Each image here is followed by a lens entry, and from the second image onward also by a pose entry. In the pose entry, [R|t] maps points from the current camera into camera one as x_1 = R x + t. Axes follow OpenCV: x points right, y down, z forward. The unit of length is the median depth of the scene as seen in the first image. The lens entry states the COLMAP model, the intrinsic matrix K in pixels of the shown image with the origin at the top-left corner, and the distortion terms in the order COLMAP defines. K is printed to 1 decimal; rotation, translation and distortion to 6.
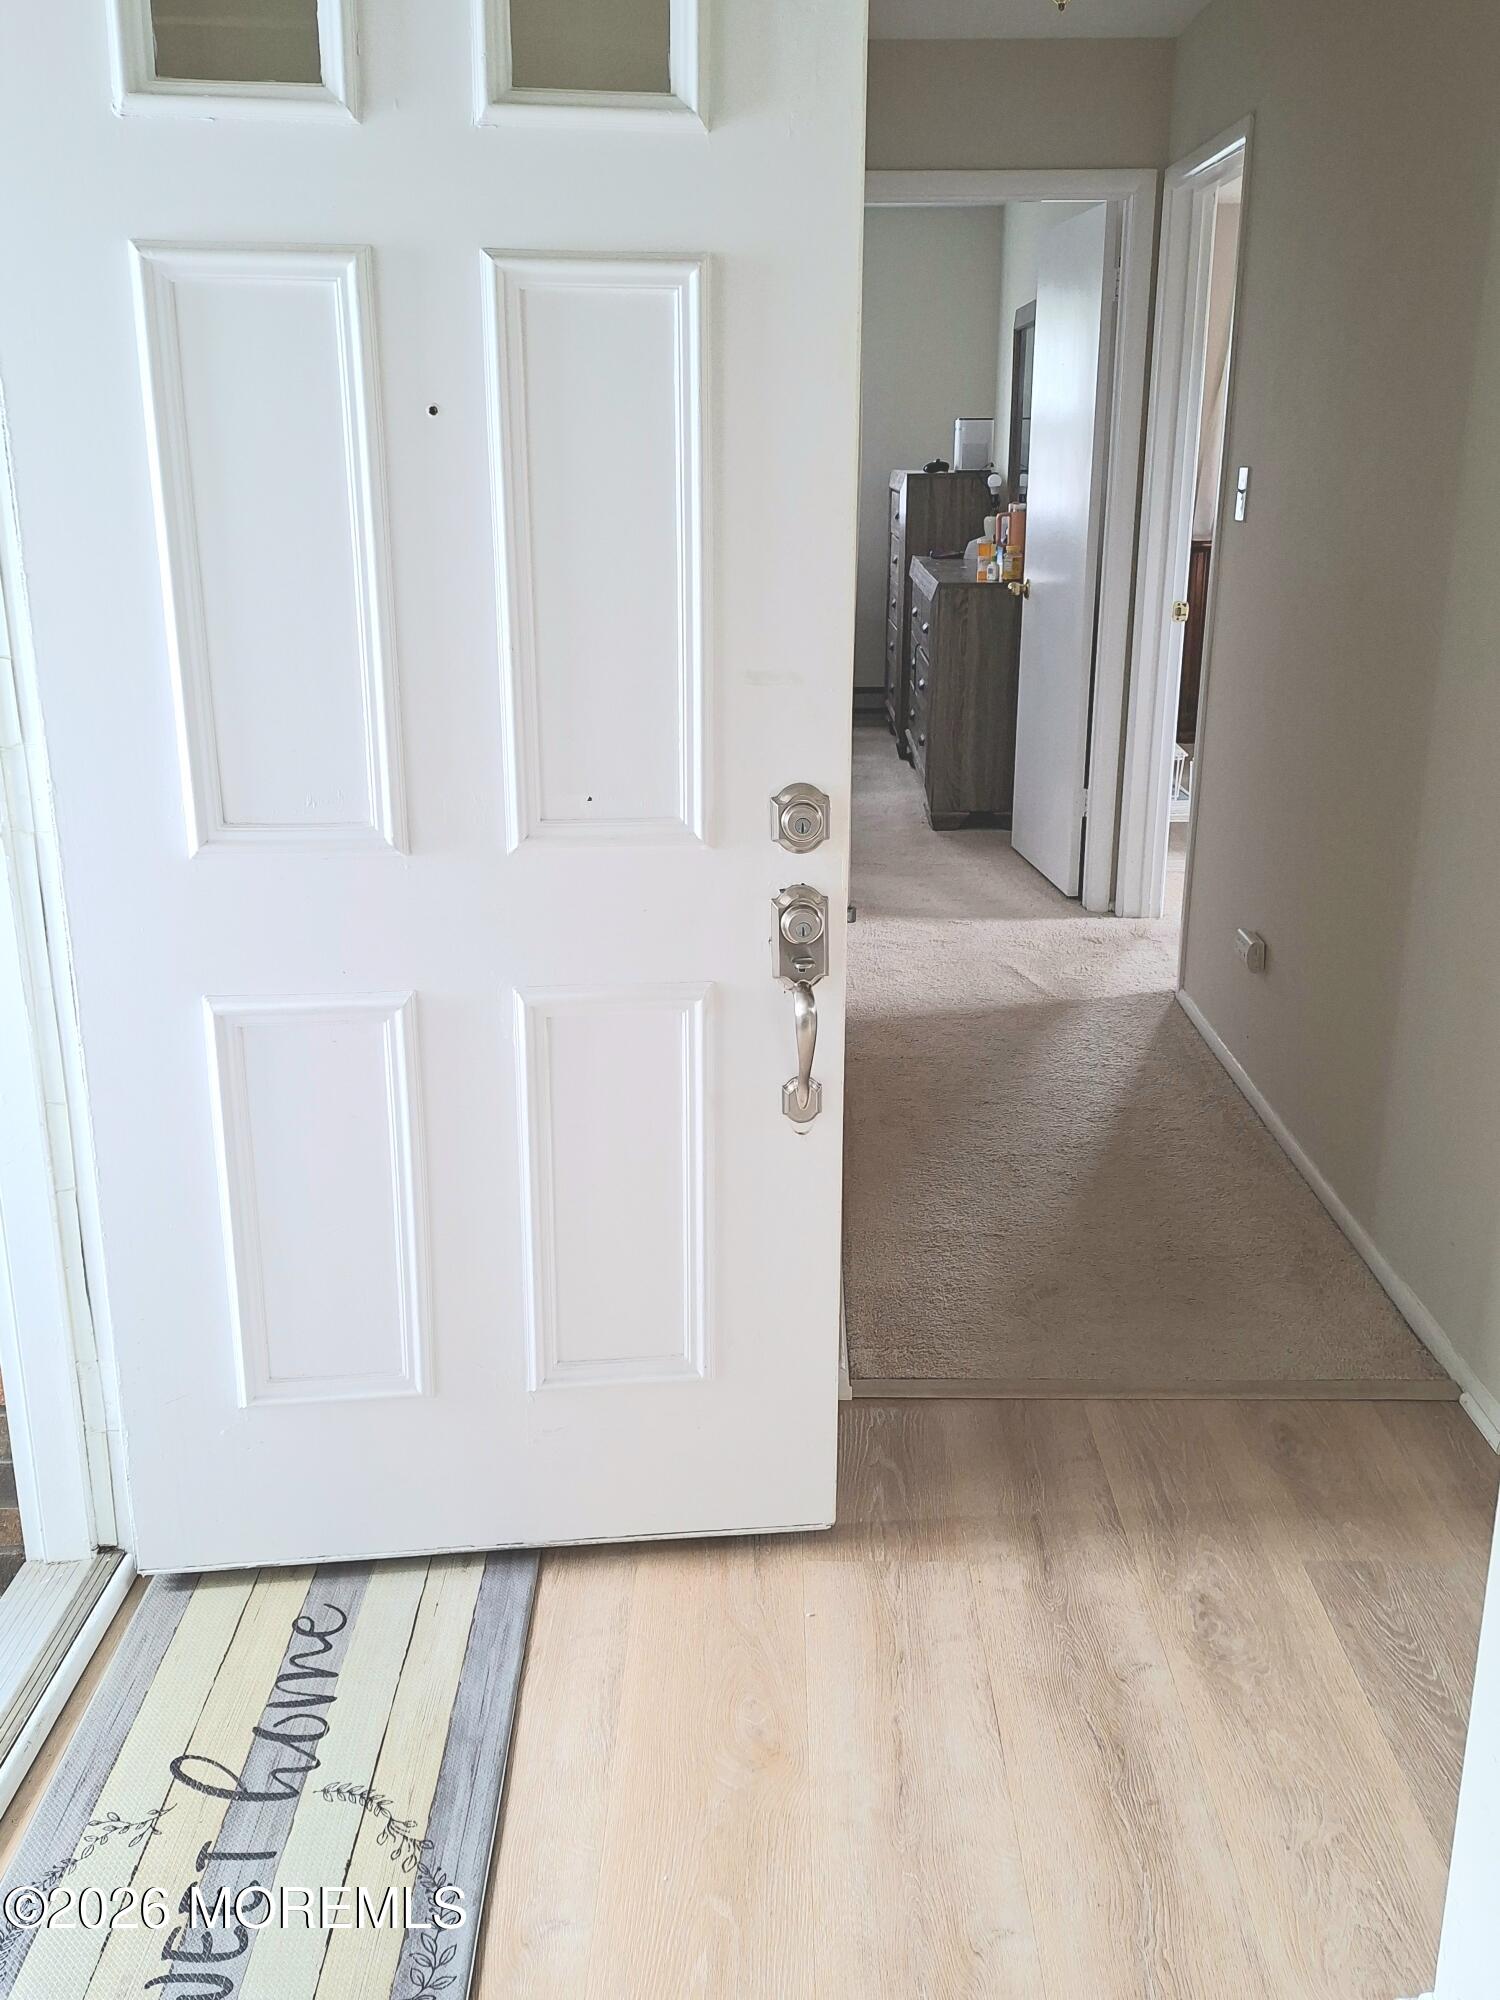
lens RADIAL K [[1610.1, 0, 750.0], [0, 1610.1, 1000.0], [0, 0, 1]] dist [0.095905, 0.000075]
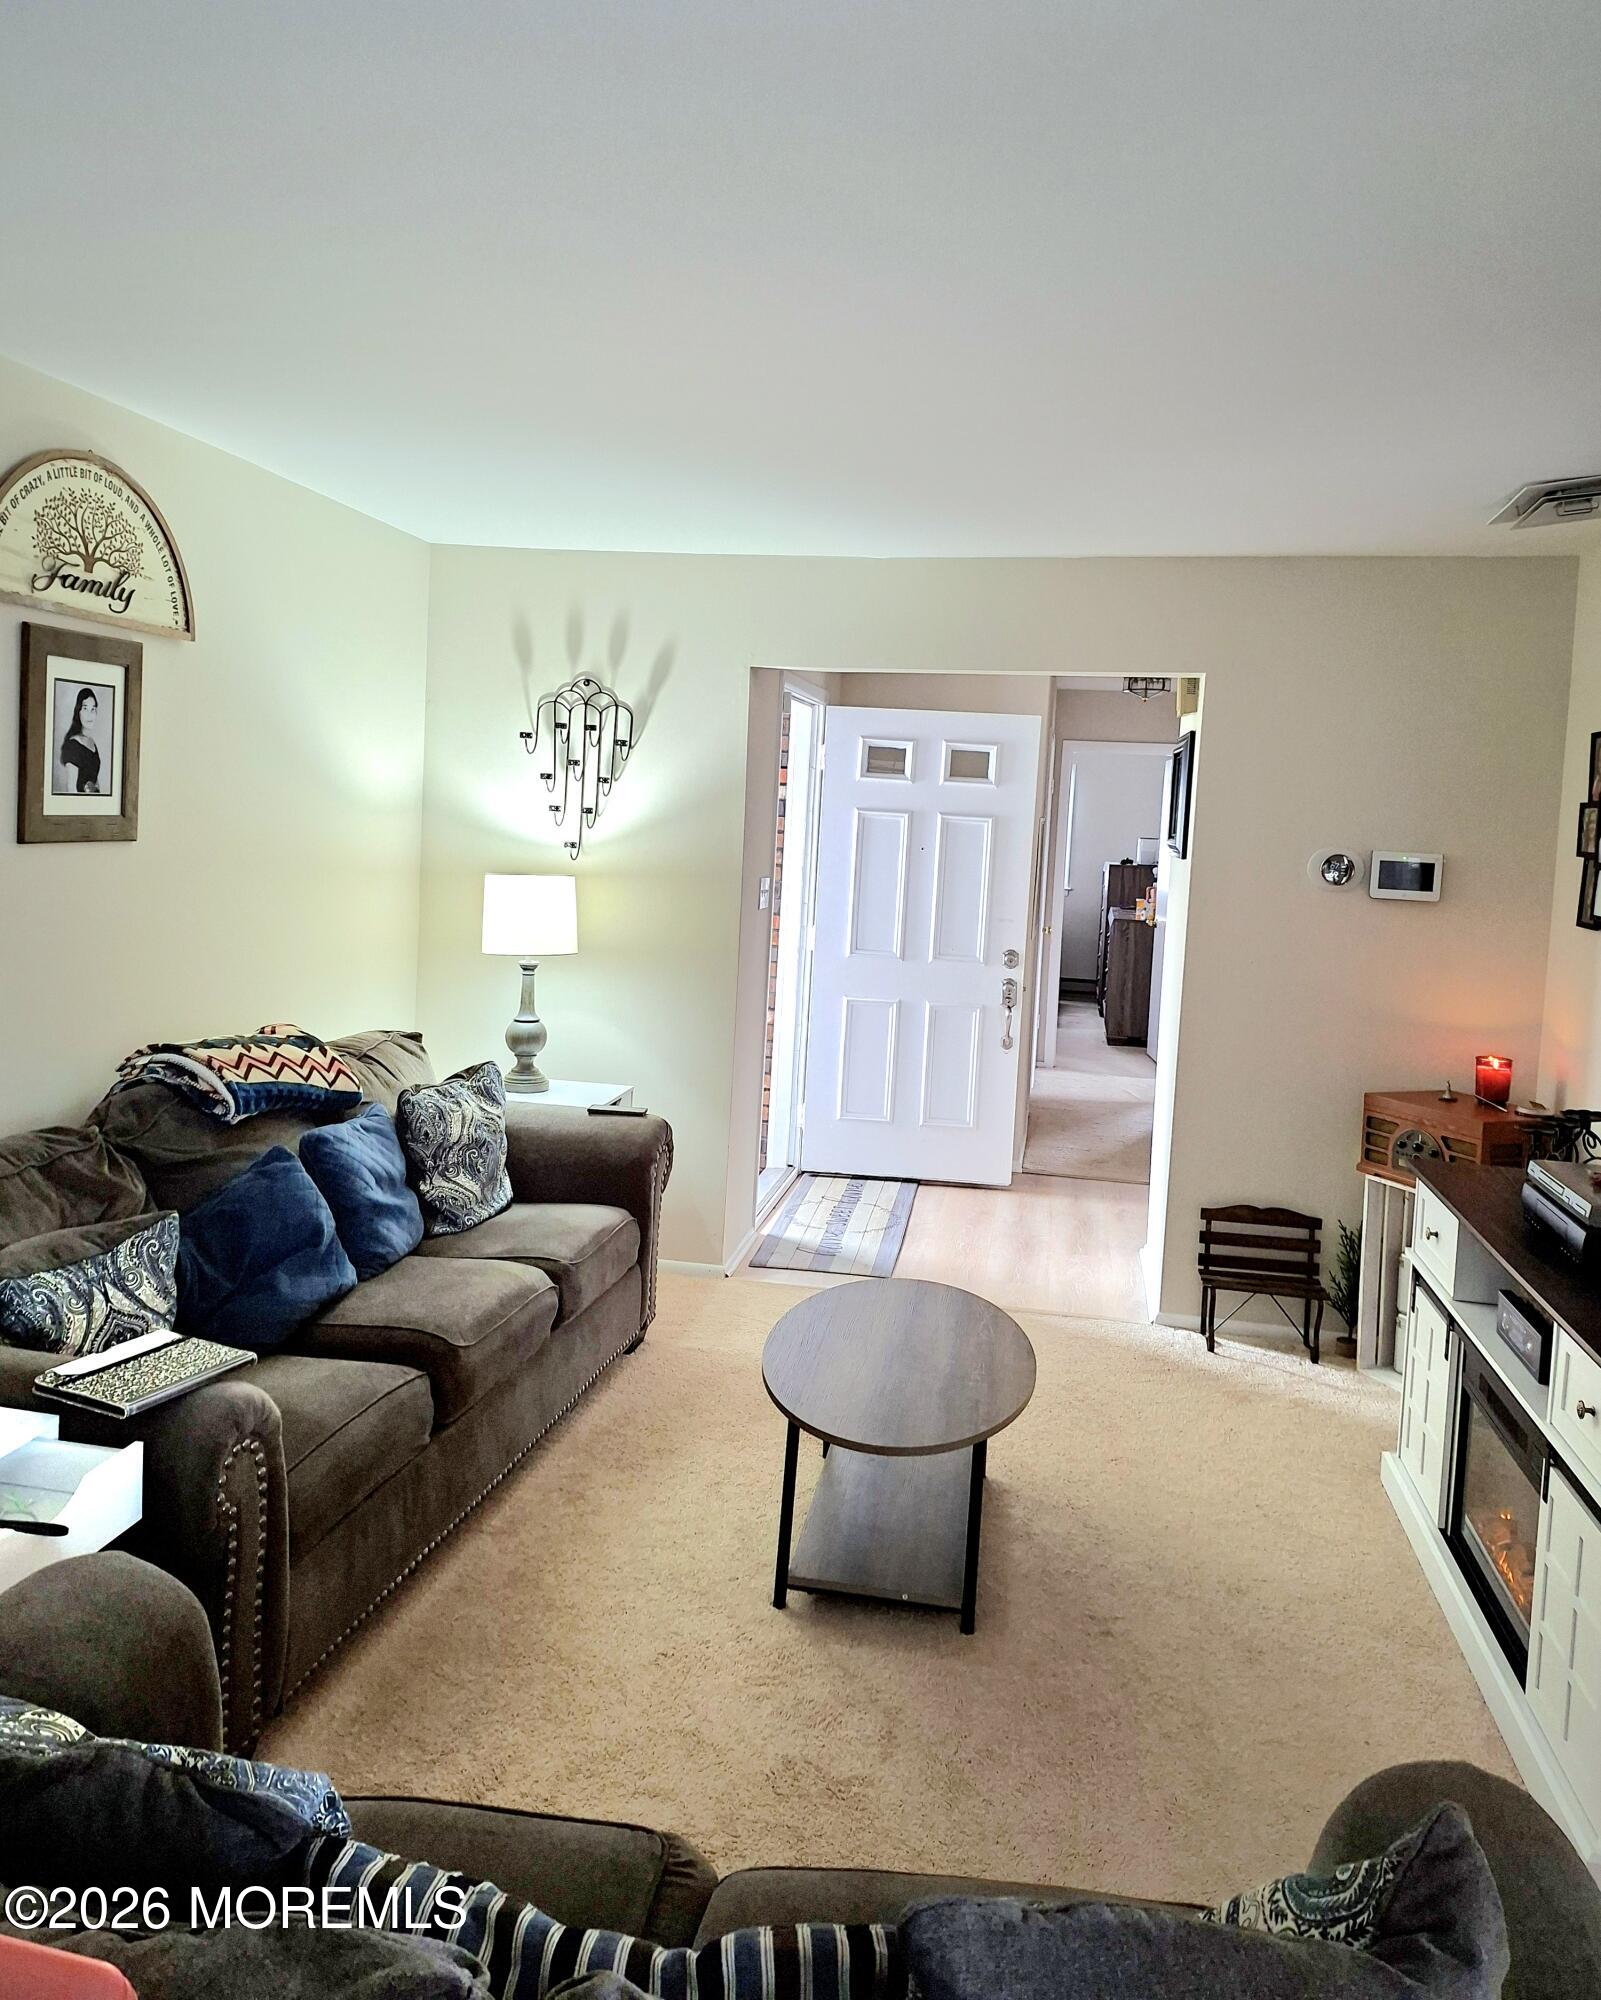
lens RADIAL K [[1667.9, 0, 800.5], [0, 1667.9, 1000.0], [0, 0, 1]] dist [0.001075, -0.000011]
pose [[0.987128, 0.061633, -0.147576, 0.106445], [-0.092115, 0.973436, -0.209611, 0.686741], [0.130737, 0.220507, 0.966584, -2.262176]]
